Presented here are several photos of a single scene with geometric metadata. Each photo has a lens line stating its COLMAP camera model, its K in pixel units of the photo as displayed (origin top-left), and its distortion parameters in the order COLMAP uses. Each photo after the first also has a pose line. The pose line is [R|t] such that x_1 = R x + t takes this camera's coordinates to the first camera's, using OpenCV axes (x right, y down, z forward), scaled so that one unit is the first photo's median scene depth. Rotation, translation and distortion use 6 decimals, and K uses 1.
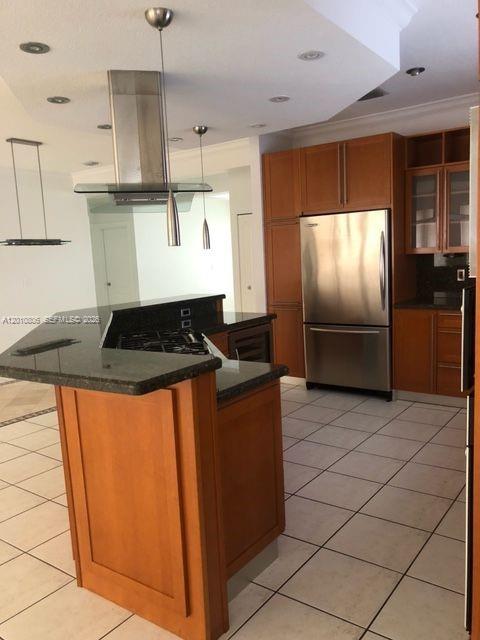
lens RADIAL K [[526.5, 0, 238.2], [0, 526.5, 322.1], [0, 0, 1]] dist [0.024237, -0.018064]
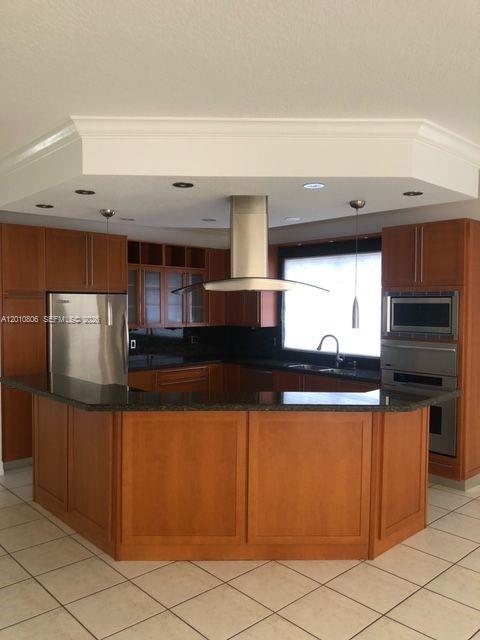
lens RADIAL K [[526.5, 0, 236.6], [0, 526.5, 325.4], [0, 0, 1]] dist [0.024237, -0.018064]
pose [[0.202651, 0.001890, 0.979249, -0.887863], [0.118373, 0.992618, -0.026413, -0.072789], [-0.972070, 0.121270, 0.200932, 0.486522]]
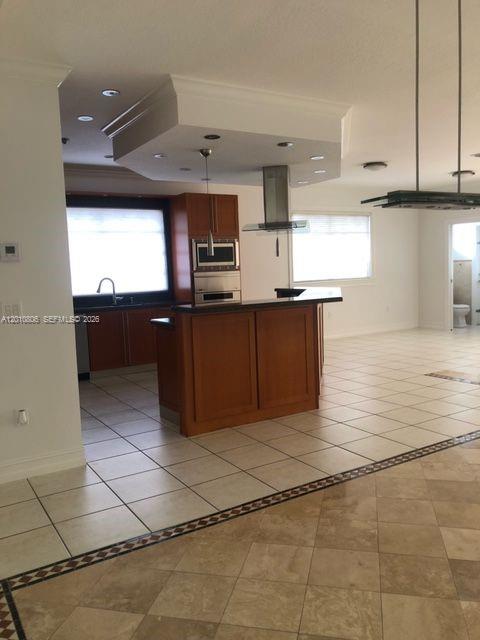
lens RADIAL K [[526.5, 0, 241.0], [0, 526.5, 323.7], [0, 0, 1]] dist [0.024237, -0.018064]
pose [[-0.920303, 0.038636, 0.389294, -0.492356], [0.129300, 0.969227, 0.209478, -0.196749], [-0.369221, 0.243119, -0.896978, 1.767896]]
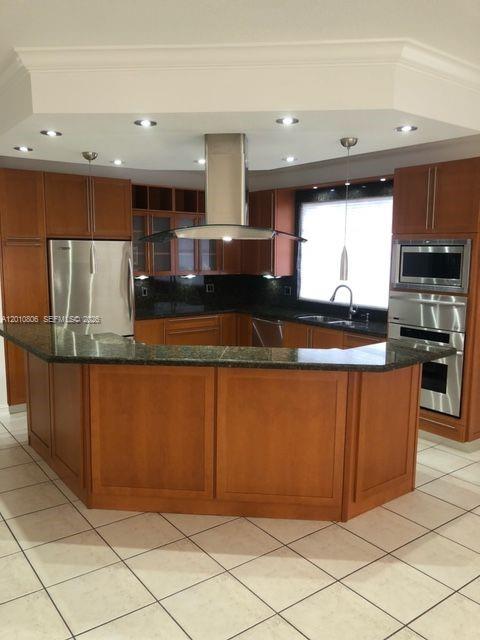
lens RADIAL K [[526.5, 0, 236.9], [0, 526.5, 324.6], [0, 0, 1]] dist [0.024237, -0.018064]
pose [[0.301325, -0.091367, 0.949134, -0.821276], [0.105471, 0.992484, 0.062055, -0.067949], [-0.947670, 0.081407, 0.308697, 0.389659]]
